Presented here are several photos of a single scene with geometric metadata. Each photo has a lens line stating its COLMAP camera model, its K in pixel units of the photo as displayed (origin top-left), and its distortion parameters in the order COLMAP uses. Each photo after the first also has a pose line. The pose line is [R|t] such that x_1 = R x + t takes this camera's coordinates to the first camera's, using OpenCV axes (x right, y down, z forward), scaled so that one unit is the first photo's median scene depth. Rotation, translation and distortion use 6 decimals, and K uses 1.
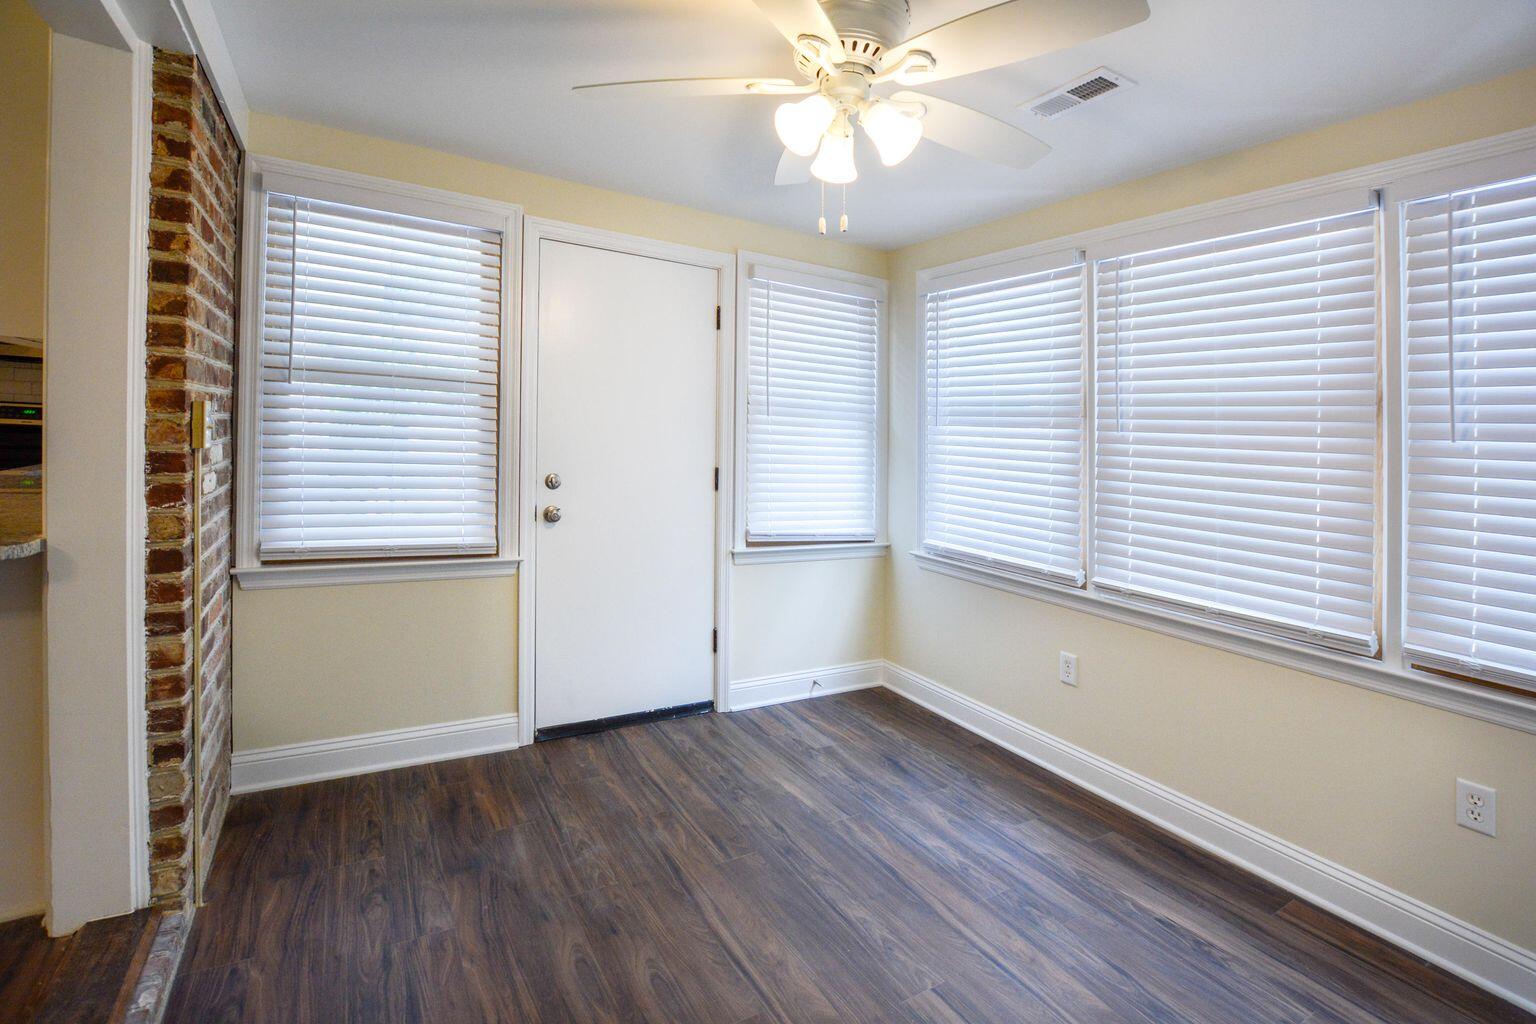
lens RADIAL K [[706.4, 0, 840.1], [0, 706.4, 450.8], [0, 0, 1]] dist [-0.016503, 0.000361]
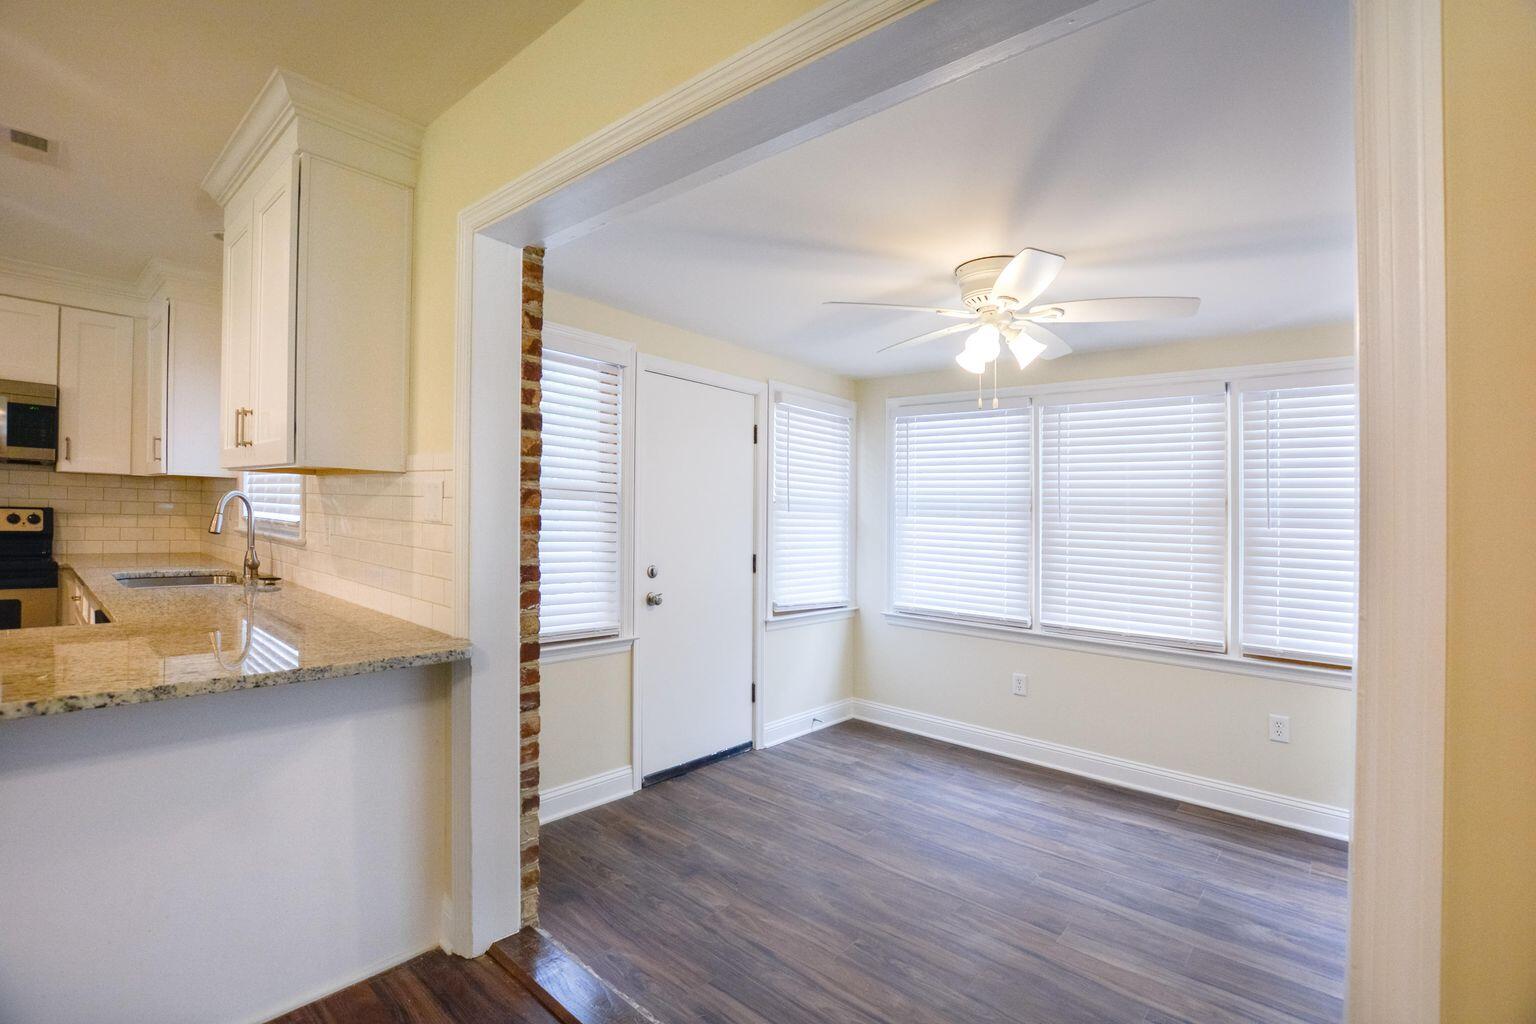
lens RADIAL K [[706.4, 0, 764.7], [0, 706.4, 532.4], [0, 0, 1]] dist [-0.016503, 0.000361]
pose [[0.951700, -0.028523, 0.305702, -0.727400], [0.022604, 0.999483, 0.022882, -0.058235], [-0.306196, -0.014867, 0.951852, -0.258862]]
